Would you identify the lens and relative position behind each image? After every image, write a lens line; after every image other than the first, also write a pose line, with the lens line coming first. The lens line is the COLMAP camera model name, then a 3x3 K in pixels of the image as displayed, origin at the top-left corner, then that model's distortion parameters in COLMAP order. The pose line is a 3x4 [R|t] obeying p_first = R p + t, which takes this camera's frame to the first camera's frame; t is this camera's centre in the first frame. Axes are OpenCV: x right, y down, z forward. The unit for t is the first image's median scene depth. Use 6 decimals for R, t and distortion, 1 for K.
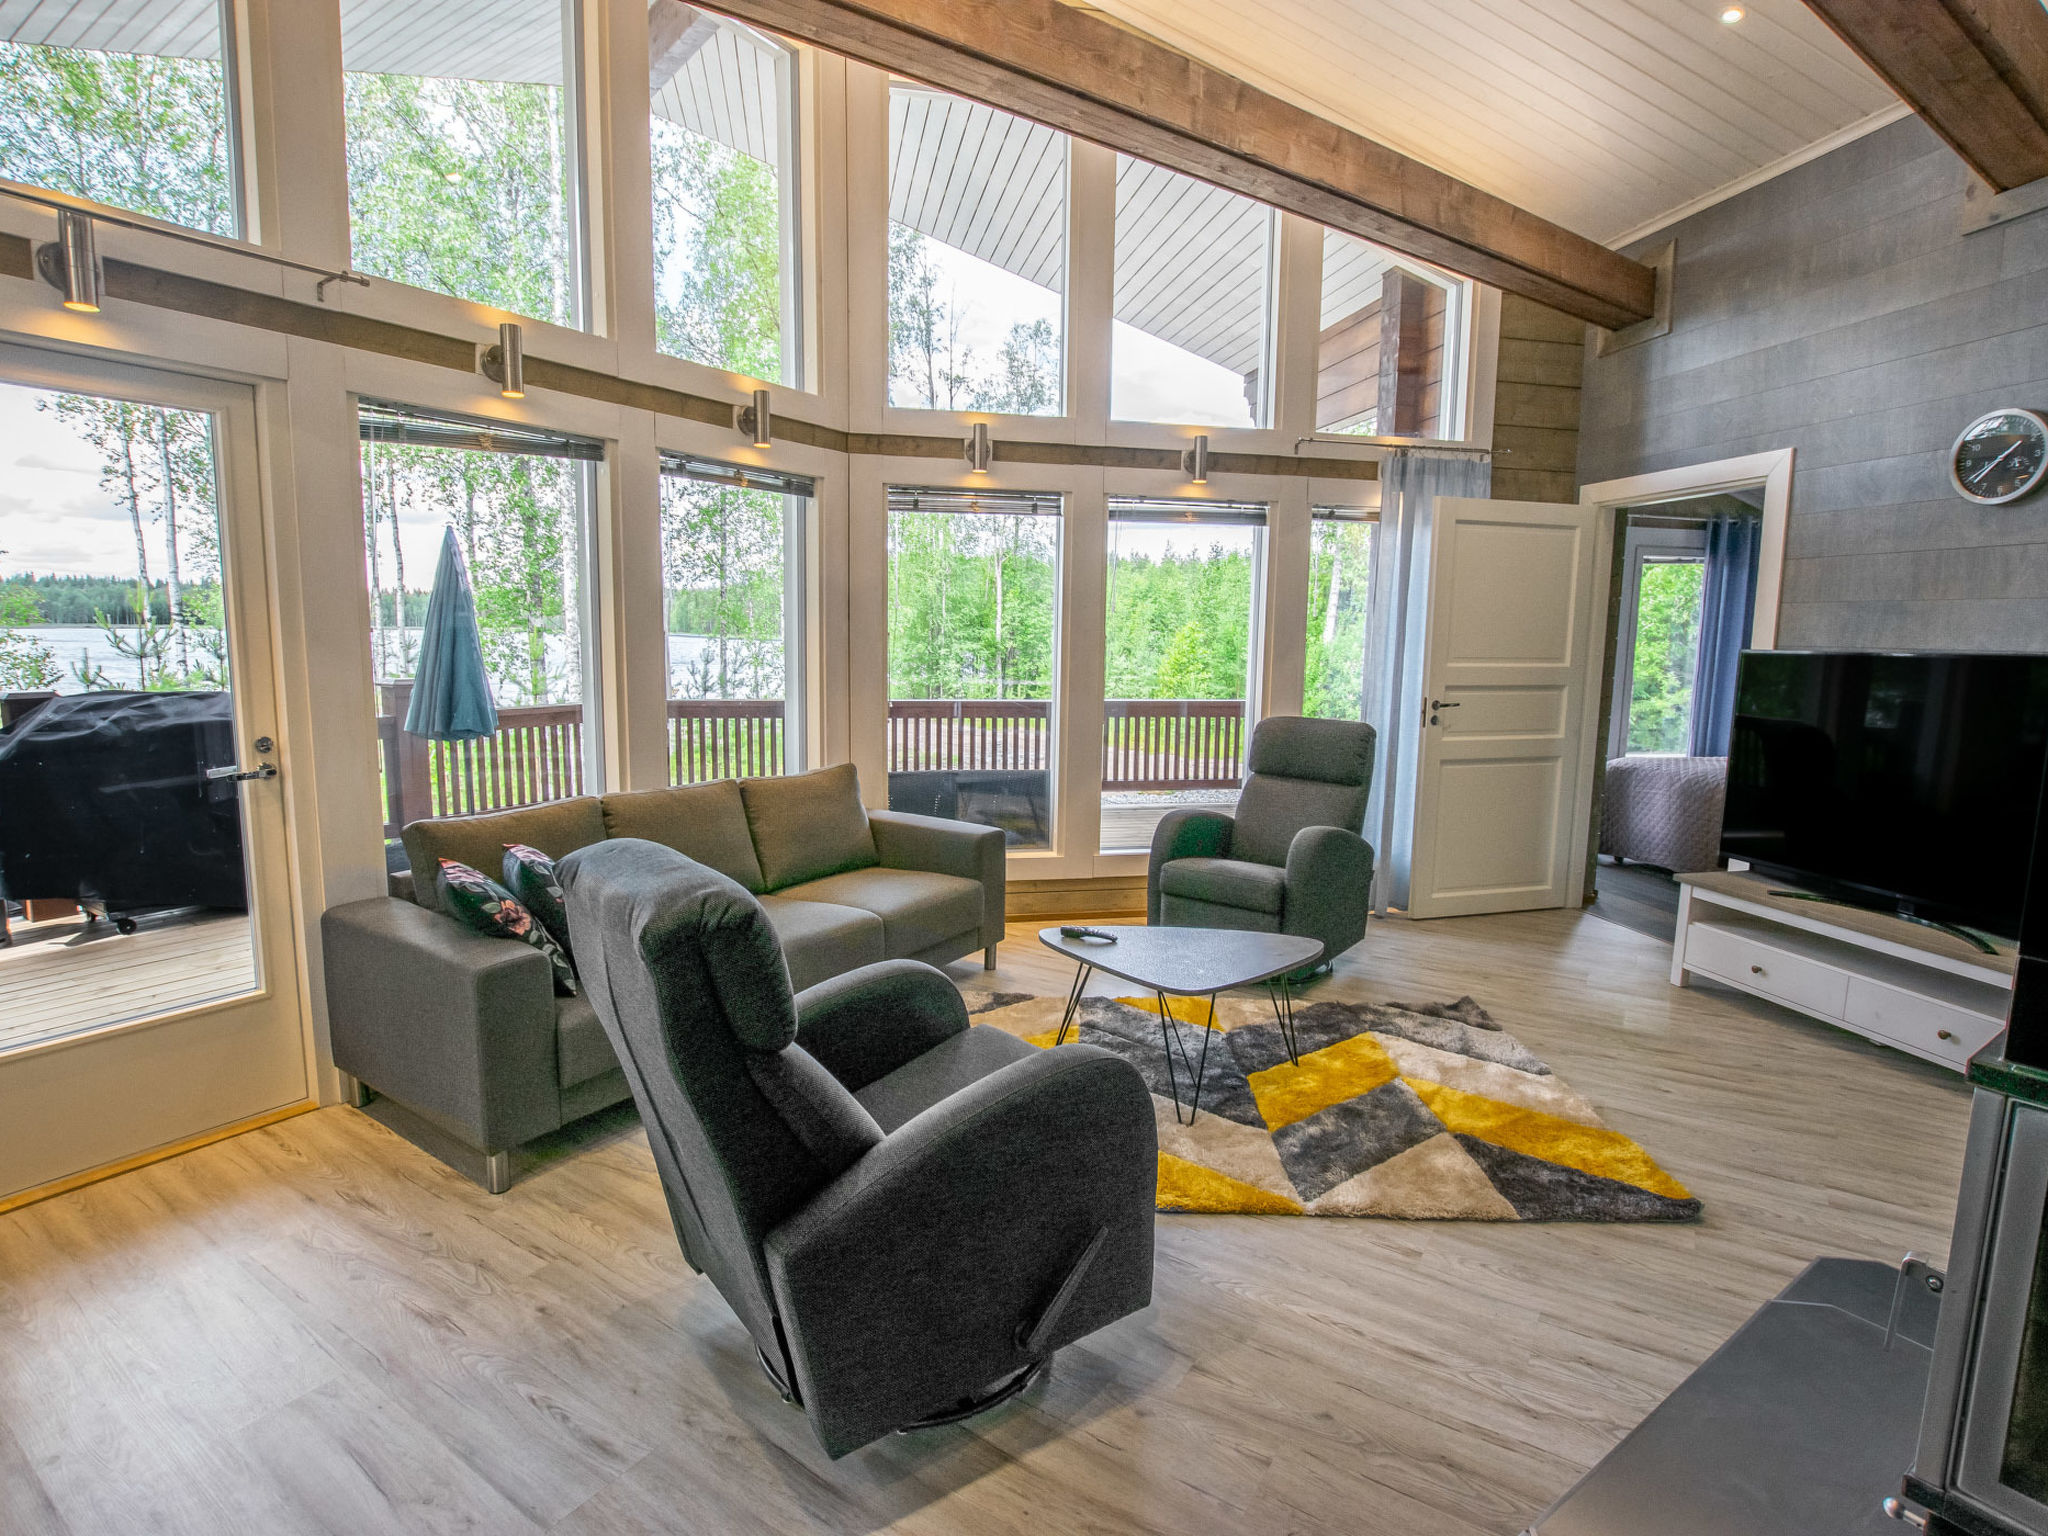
lens RADIAL K [[1017.2, 0, 1011.2], [0, 1017.2, 774.3], [0, 0, 1]] dist [-0.031460, 0.001693]
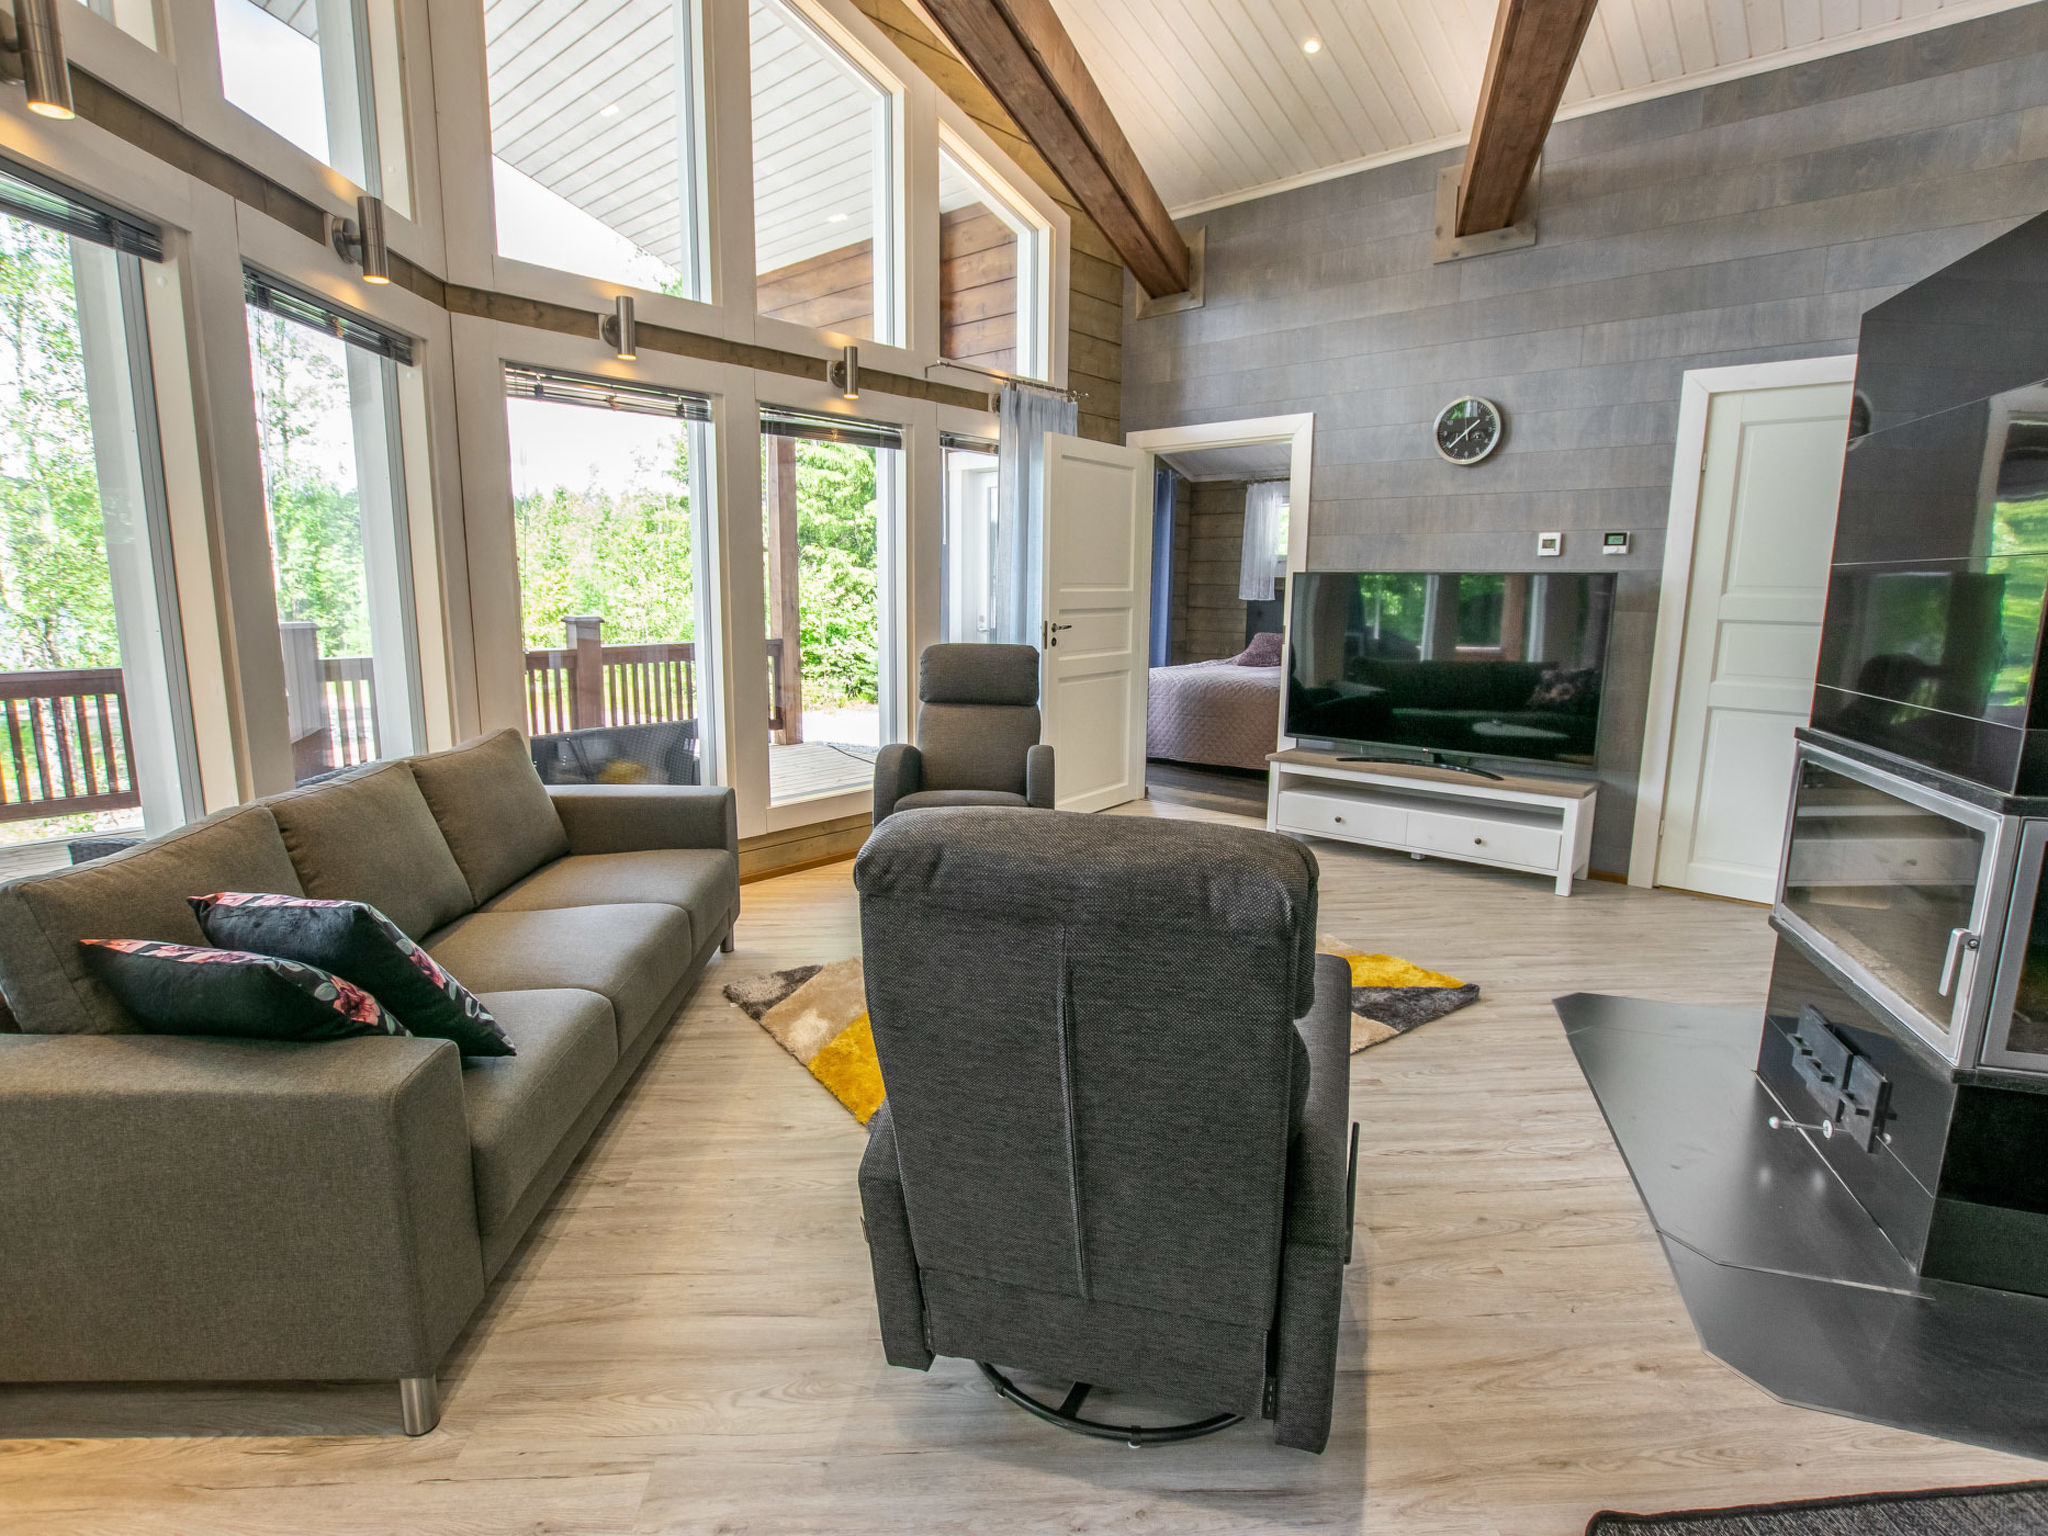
lens RADIAL K [[1017.2, 0, 1013.2], [0, 1017.2, 776.4], [0, 0, 1]] dist [-0.031460, 0.001693]
pose [[0.796103, -0.118705, 0.593404, -0.309568], [0.085875, 0.992810, 0.083394, -0.005376], [-0.599037, -0.015432, 0.800573, 0.165862]]
